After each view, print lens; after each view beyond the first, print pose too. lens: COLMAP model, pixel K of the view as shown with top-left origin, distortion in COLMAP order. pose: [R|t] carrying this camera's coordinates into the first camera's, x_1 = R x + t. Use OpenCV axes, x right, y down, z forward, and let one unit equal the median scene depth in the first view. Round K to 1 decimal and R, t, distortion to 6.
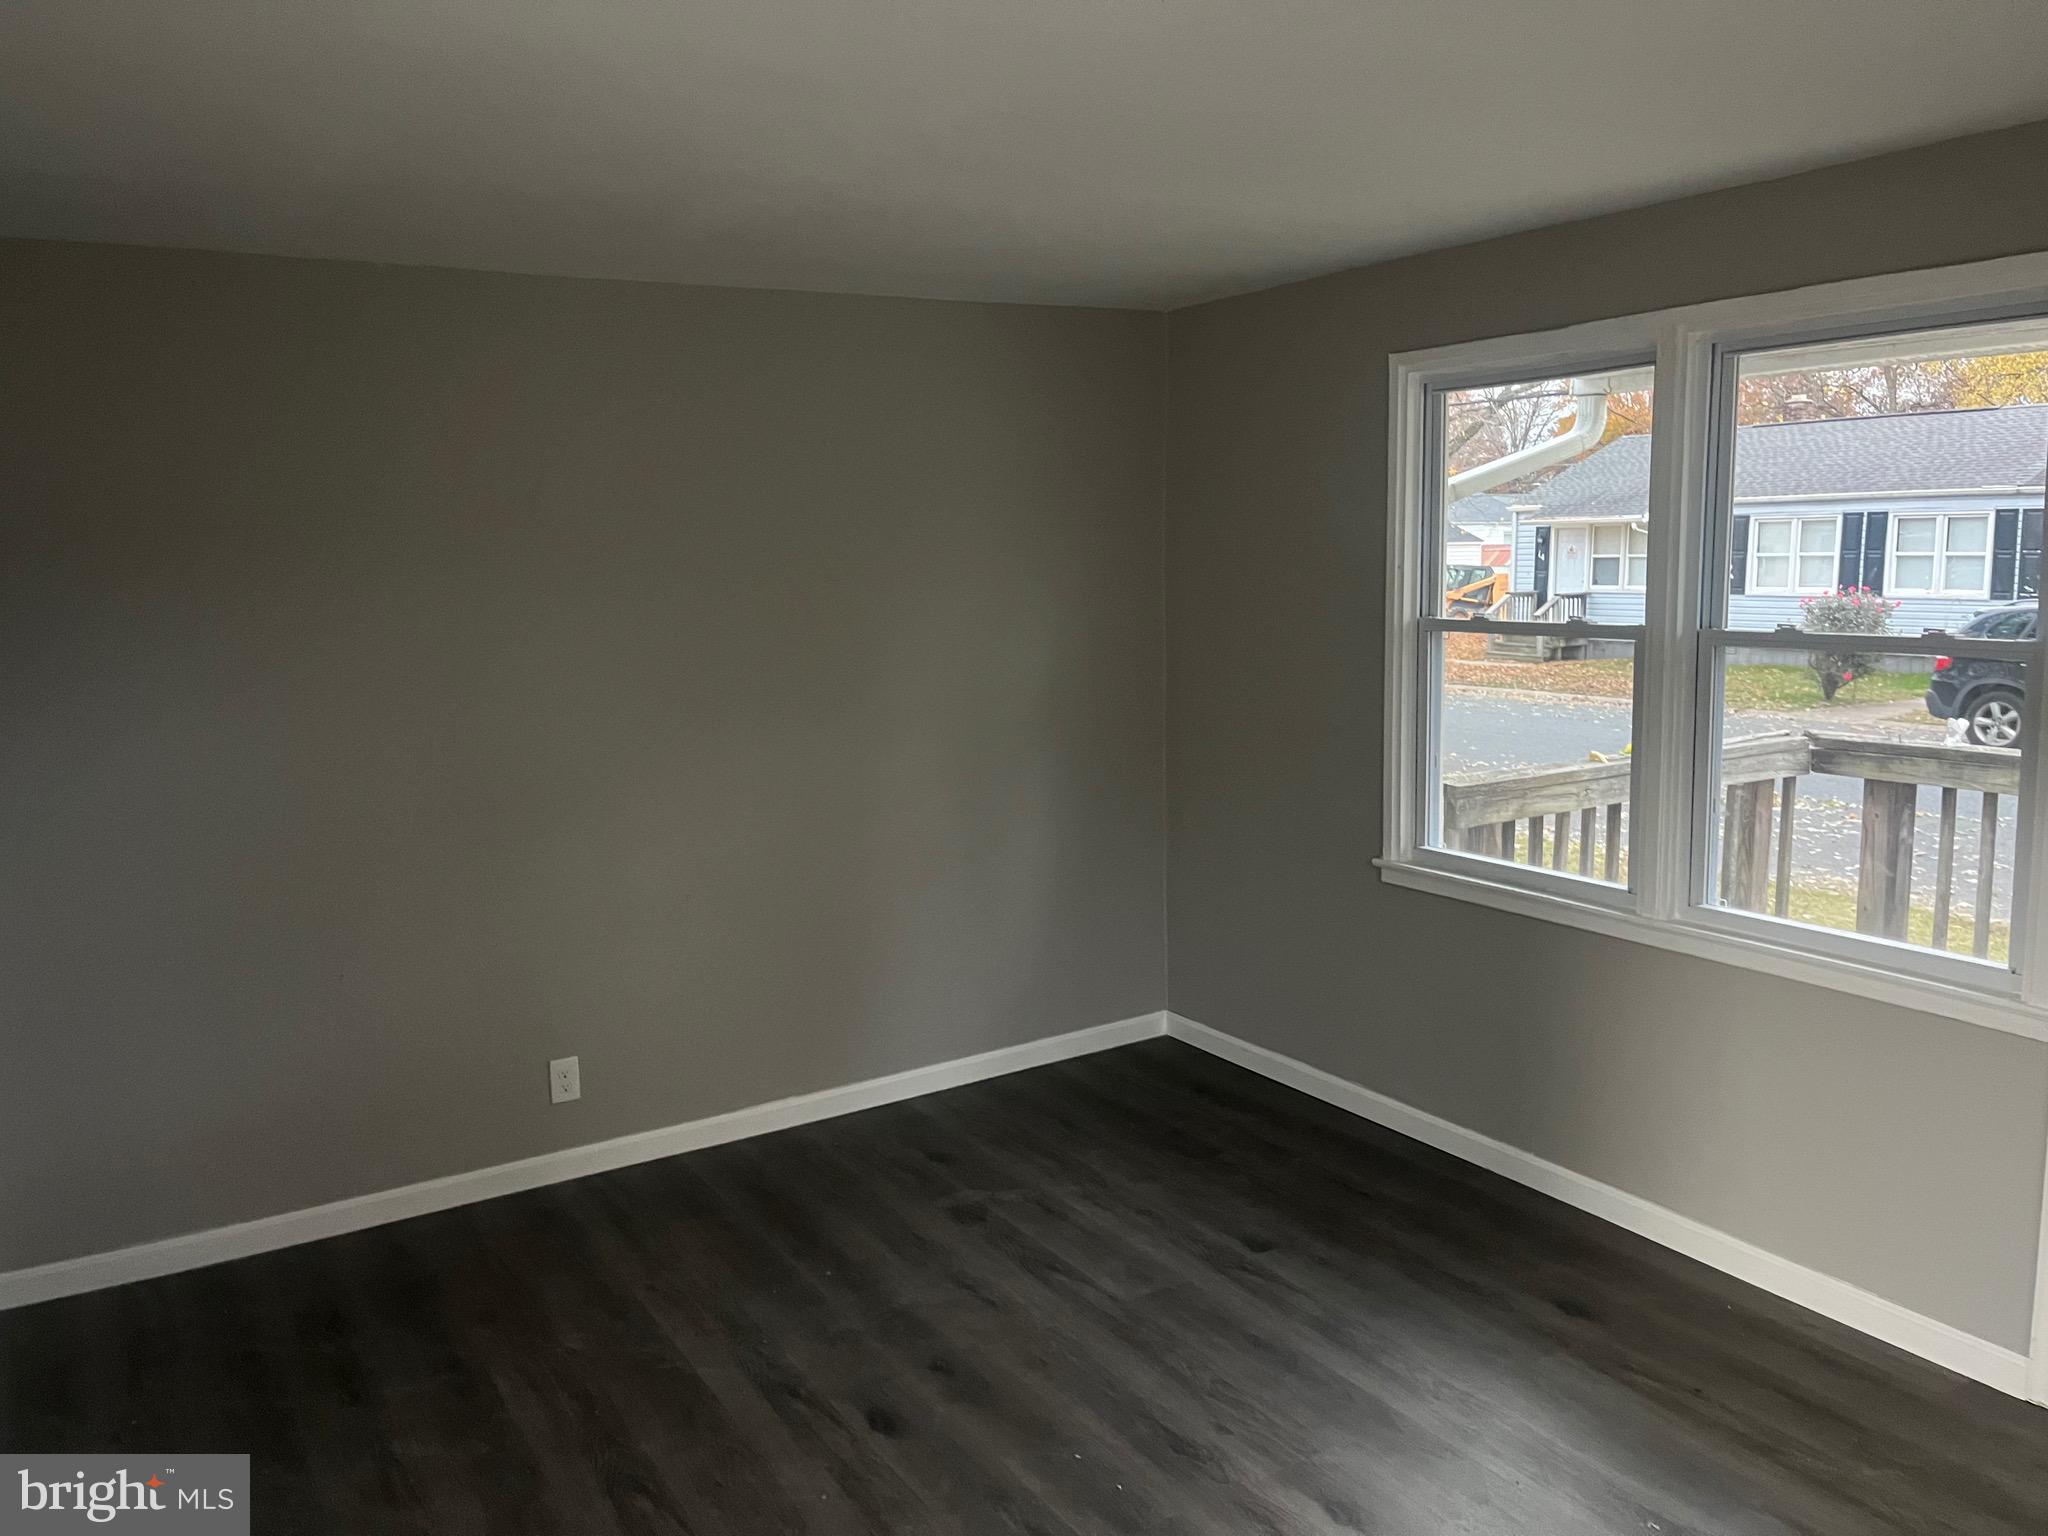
lens RADIAL K [[1525.3, 0, 1011.9], [0, 1525.3, 782.0], [0, 0, 1]] dist [0.078442, -0.105247]
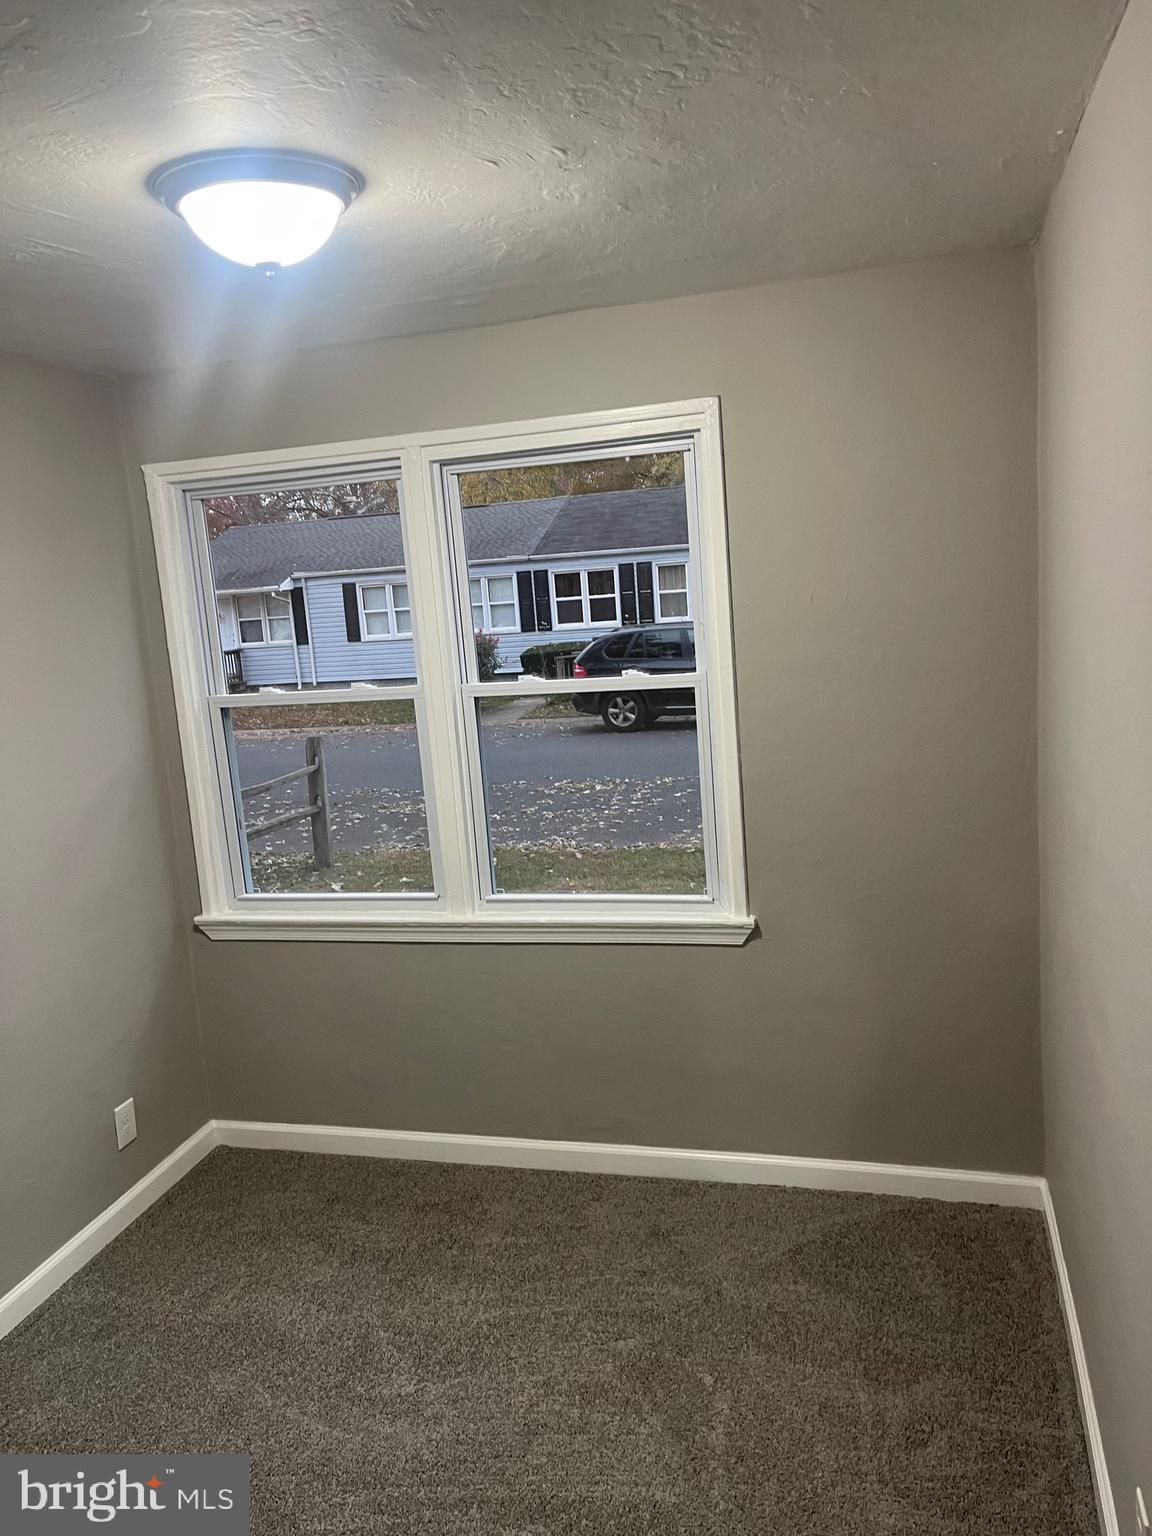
lens RADIAL K [[1144.0, 0, 576.8], [0, 1144.0, 757.0], [0, 0, 1]] dist [0.078442, -0.105247]
pose [[0.728005, -0.140283, 0.671066, -0.086682], [0.163056, 0.986183, 0.029265, -0.023496], [-0.665899, 0.088116, 0.740820, 0.160568]]
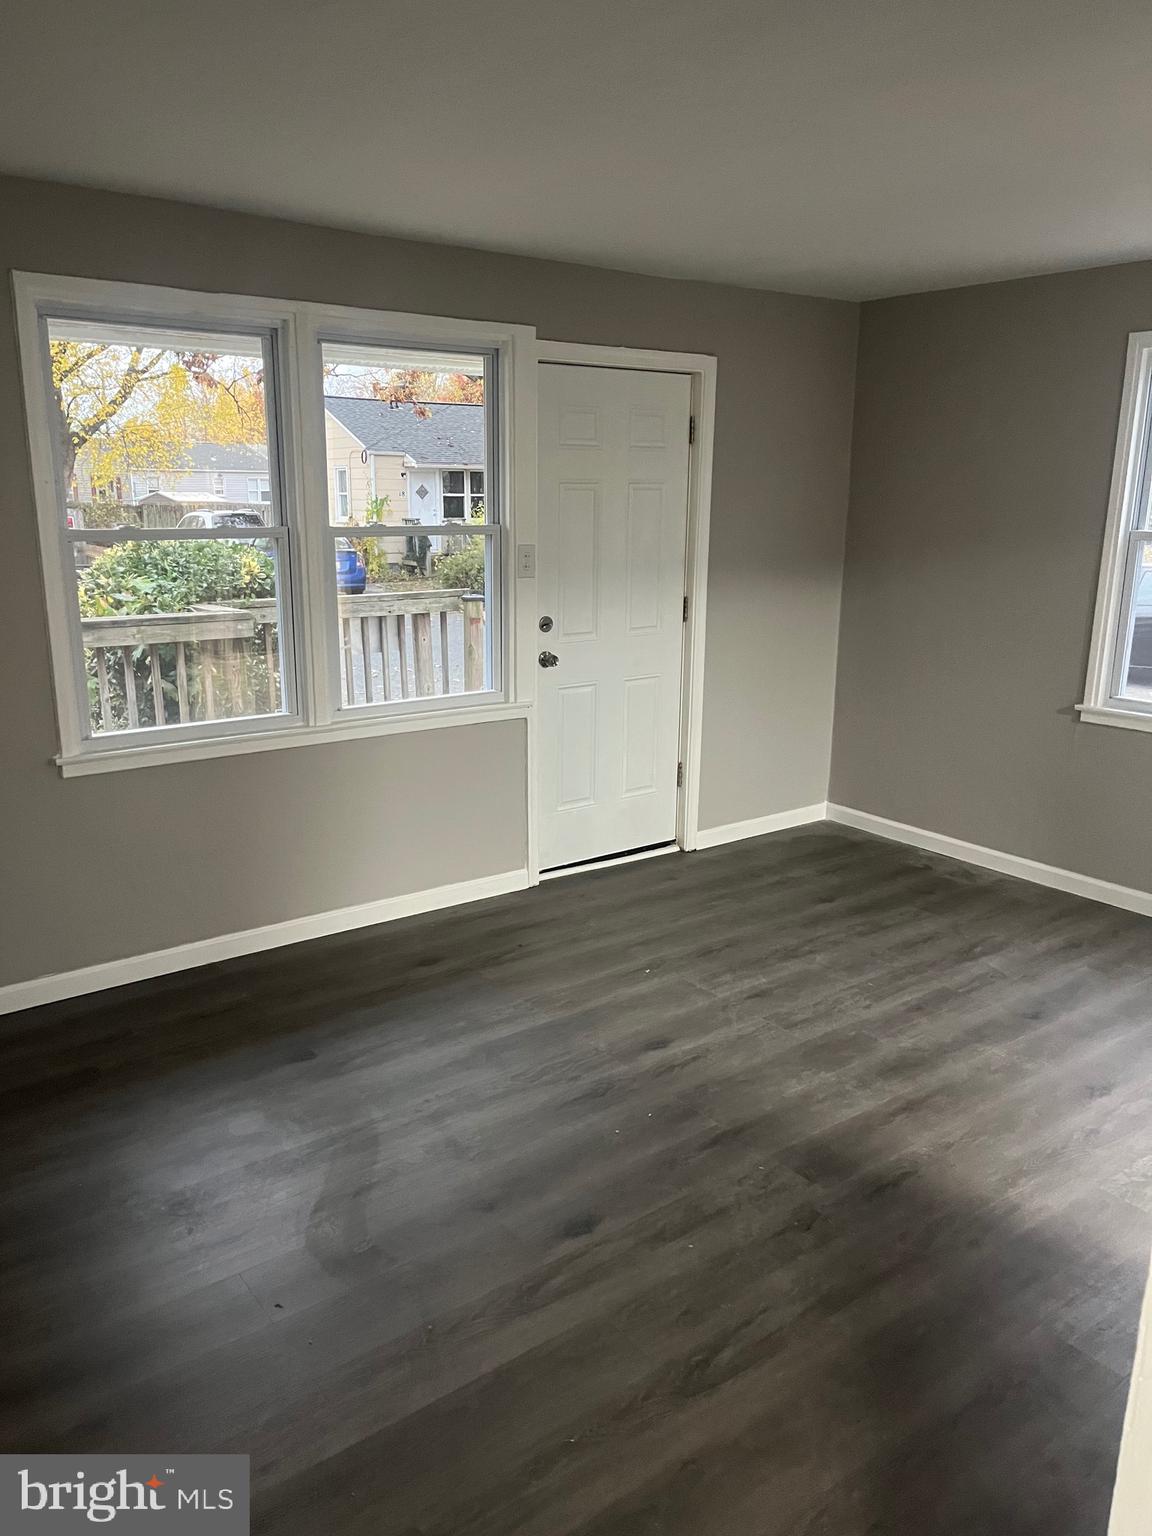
lens RADIAL K [[1144.0, 0, 576.8], [0, 1144.0, 757.0], [0, 0, 1]] dist [0.078442, -0.105247]
pose [[-0.095181, -0.209729, 0.973116, -0.726057], [0.143053, 0.964526, 0.221869, -0.097801], [-0.985128, 0.160325, -0.061802, 0.855689]]
